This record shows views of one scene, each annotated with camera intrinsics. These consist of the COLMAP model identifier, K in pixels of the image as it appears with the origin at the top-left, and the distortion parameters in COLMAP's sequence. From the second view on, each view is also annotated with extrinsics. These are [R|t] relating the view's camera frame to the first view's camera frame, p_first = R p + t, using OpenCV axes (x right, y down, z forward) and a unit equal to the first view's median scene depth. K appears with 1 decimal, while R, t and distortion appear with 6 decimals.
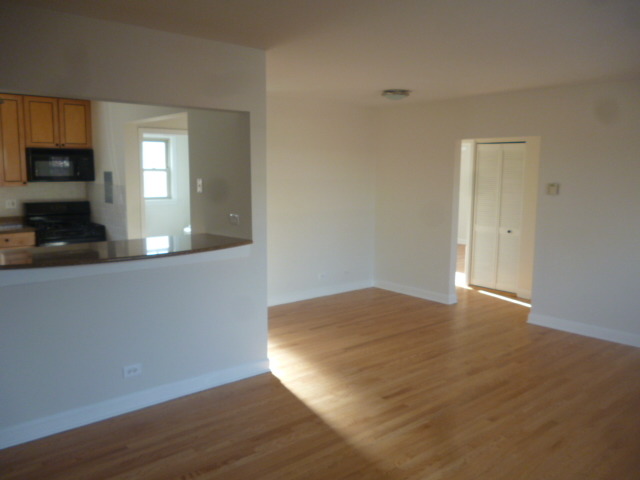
lens RADIAL K [[534.6, 0, 322.5], [0, 534.6, 237.6], [0, 0, 1]] dist [-0.035139, -0.001618]
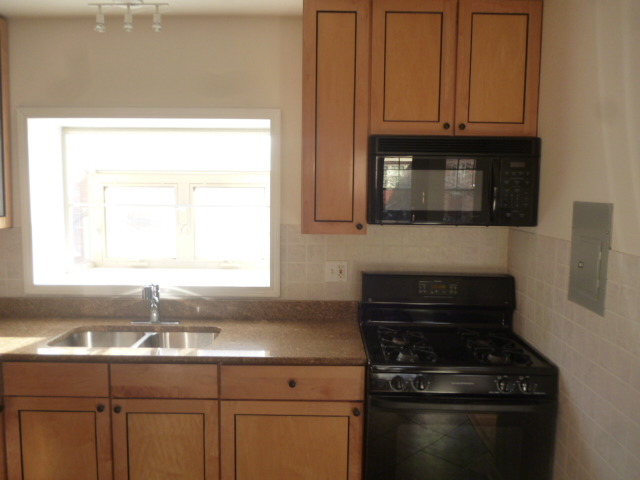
lens RADIAL K [[534.6, 0, 321.0], [0, 534.6, 242.6], [0, 0, 1]] dist [-0.035139, -0.001618]
pose [[0.748260, 0.062825, -0.660424, -0.314778], [-0.096563, 0.995218, -0.014733, -0.080279], [0.656340, 0.074796, 0.750748, 0.665516]]
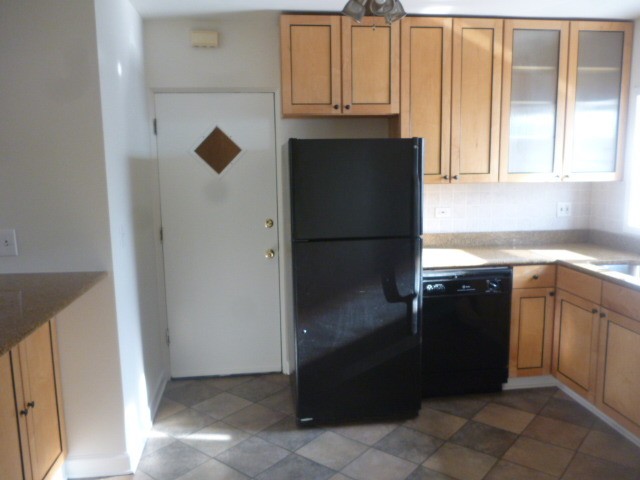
lens RADIAL K [[534.6, 0, 319.8], [0, 534.6, 238.8], [0, 0, 1]] dist [-0.035139, -0.001618]
pose [[-0.556808, 0.132701, -0.819973, 0.089737], [-0.096234, 0.970203, 0.222362, -0.142732], [0.825048, 0.202722, -0.527447, 1.096442]]
